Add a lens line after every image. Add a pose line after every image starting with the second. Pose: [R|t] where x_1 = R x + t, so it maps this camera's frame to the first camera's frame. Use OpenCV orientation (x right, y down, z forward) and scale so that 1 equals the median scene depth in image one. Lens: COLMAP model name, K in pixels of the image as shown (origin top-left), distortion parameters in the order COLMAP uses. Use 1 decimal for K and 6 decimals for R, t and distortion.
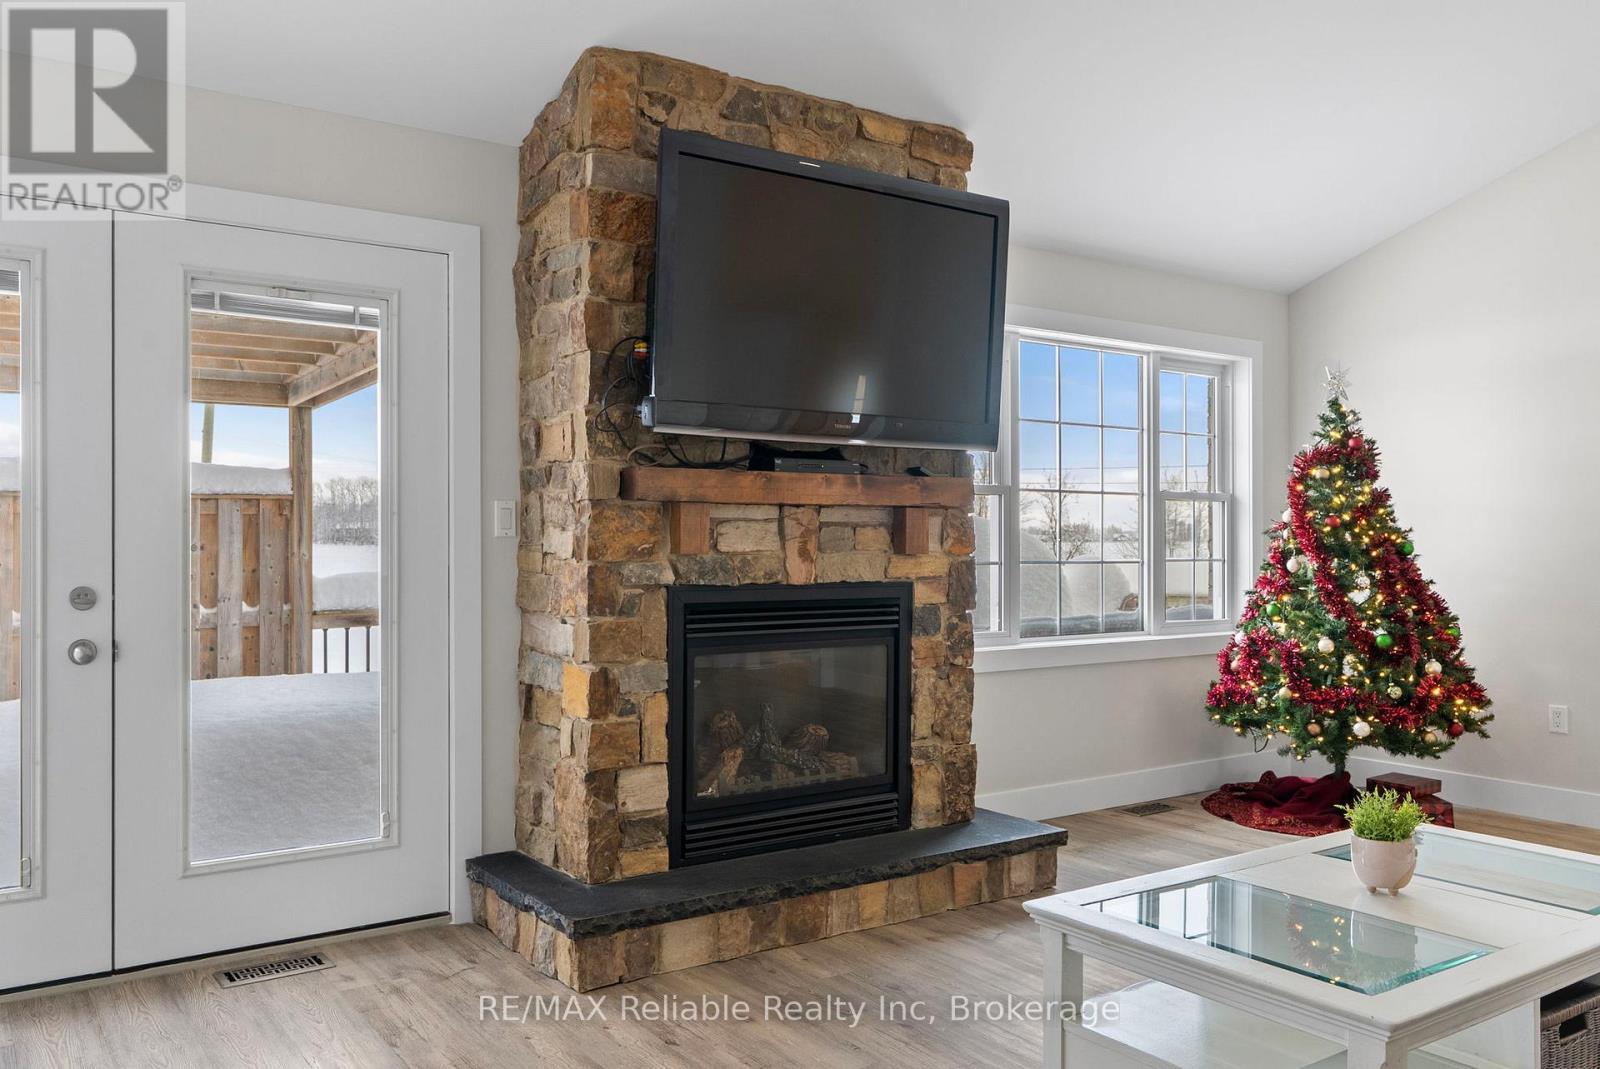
lens RADIAL K [[1255.8, 0, 800.0], [0, 1255.8, 534.5], [0, 0, 1]] dist [0.019381, -0.001656]
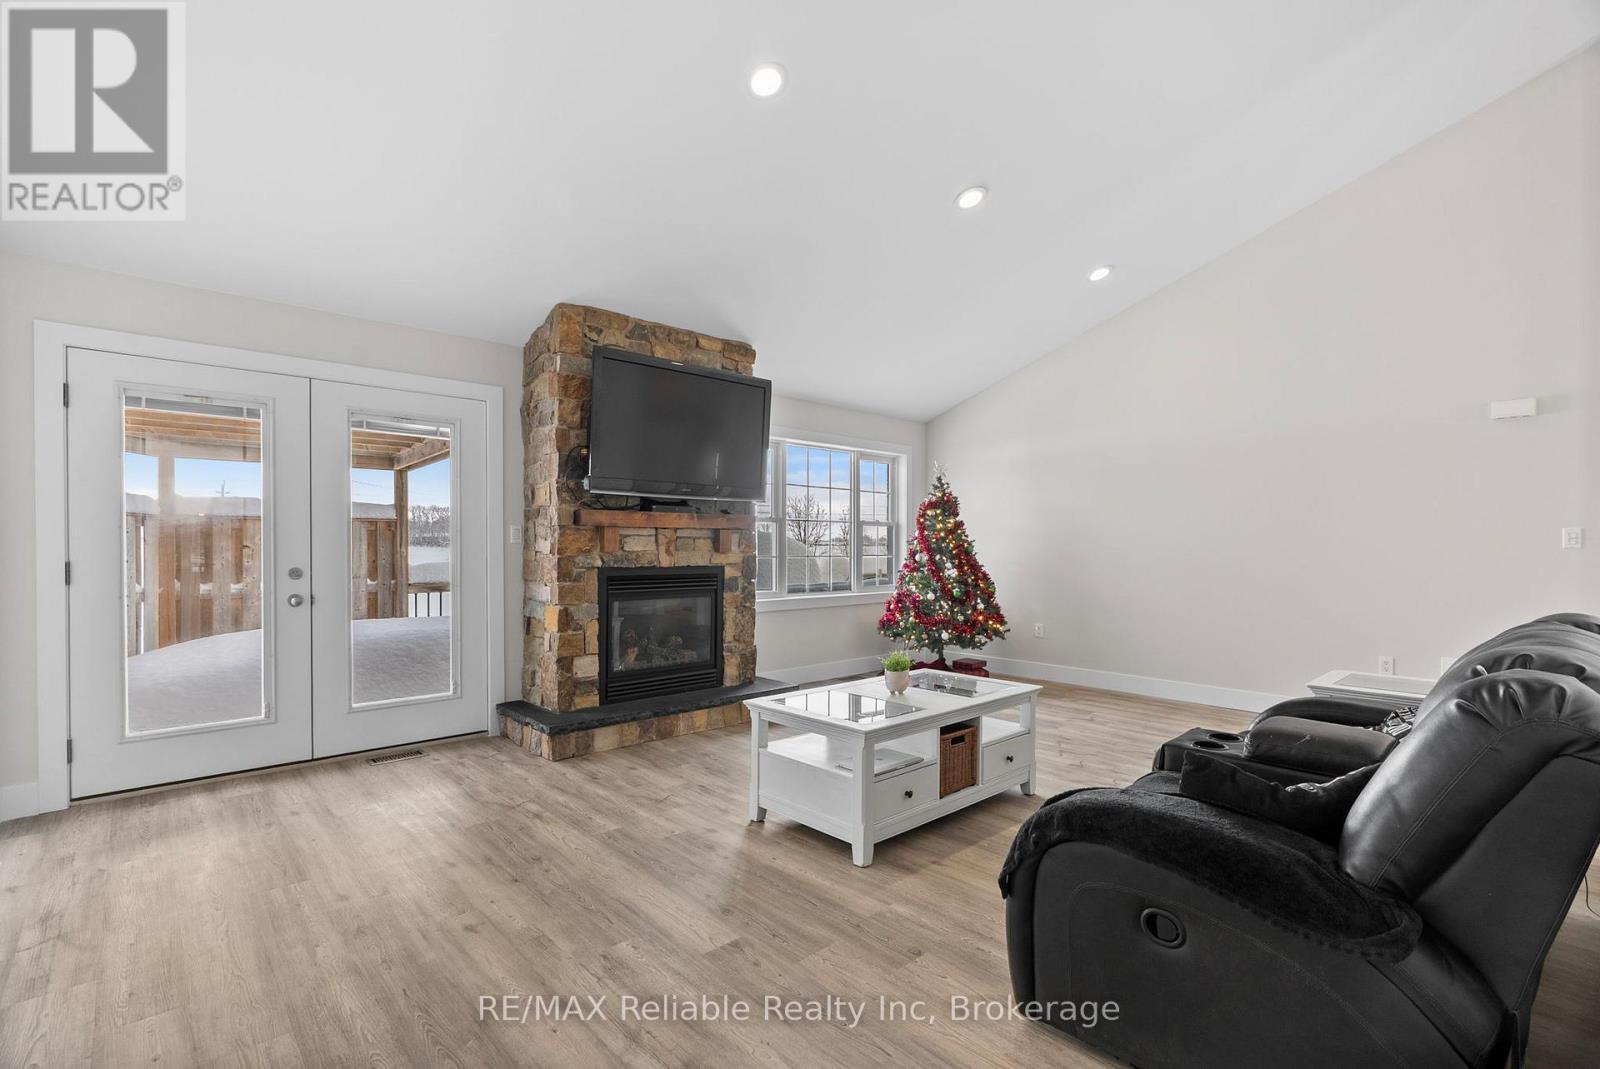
lens RADIAL K [[733.8, 0, 800.2], [0, 733.8, 550.4], [0, 0, 1]] dist [-0.000424, 0.000101]
pose [[0.991478, 0.001187, 0.130266, 0.061724], [-0.002846, 0.999917, 0.012553, -0.002621], [-0.130240, -0.012817, 0.991400, -0.215964]]
